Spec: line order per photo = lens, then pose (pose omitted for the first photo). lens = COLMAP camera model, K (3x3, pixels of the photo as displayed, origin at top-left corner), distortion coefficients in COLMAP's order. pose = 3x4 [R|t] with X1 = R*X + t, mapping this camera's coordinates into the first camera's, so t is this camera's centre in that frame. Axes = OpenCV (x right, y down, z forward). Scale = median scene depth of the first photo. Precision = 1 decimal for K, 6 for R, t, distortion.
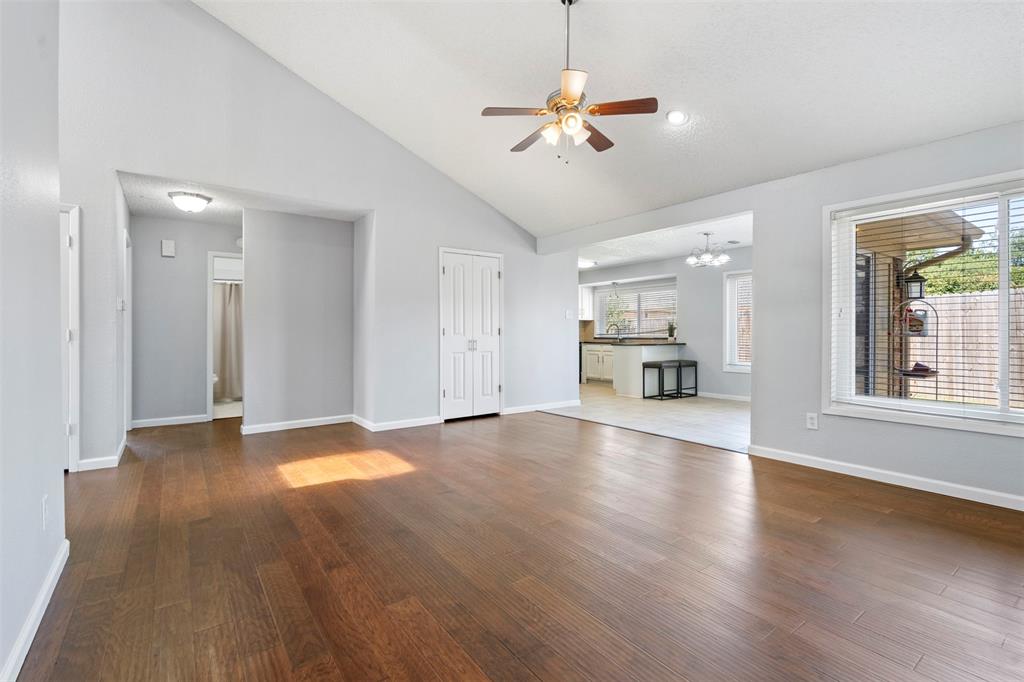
lens RADIAL K [[463.3, 0, 513.3], [0, 463.3, 331.7], [0, 0, 1]] dist [-0.000205, 0.000025]
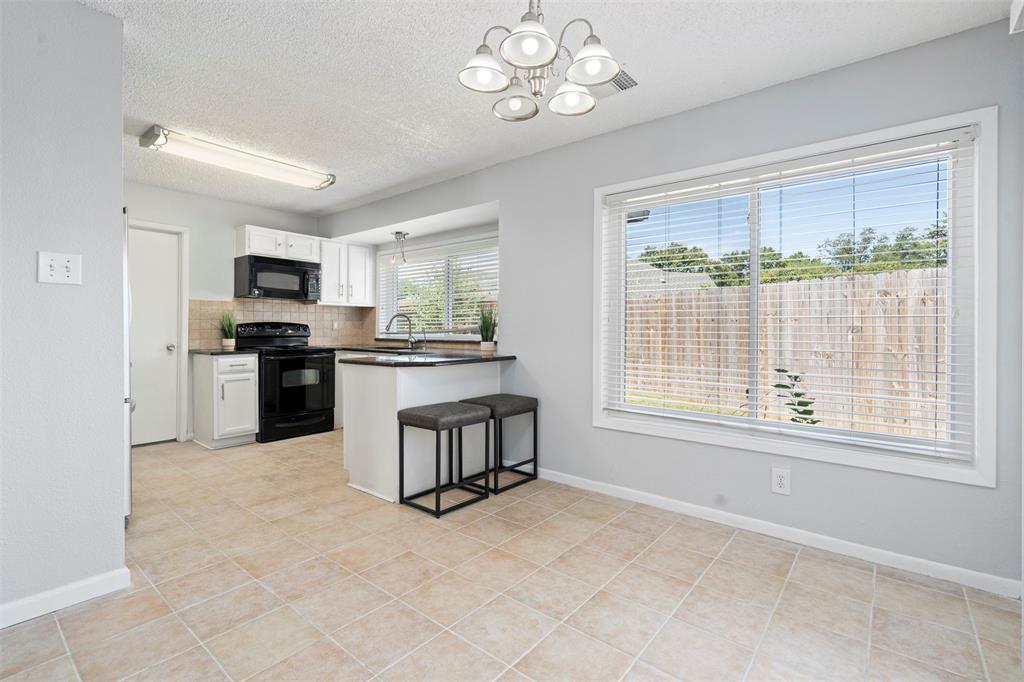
lens RADIAL K [[466.1, 0, 511.0], [0, 466.1, 328.4], [0, 0, 1]] dist [-0.002247, 0.000127]
pose [[0.970951, 0.003747, 0.239248, 0.261504], [-0.005064, 0.999975, 0.004892, -0.004057], [-0.239223, -0.005962, 0.970946, 0.569493]]
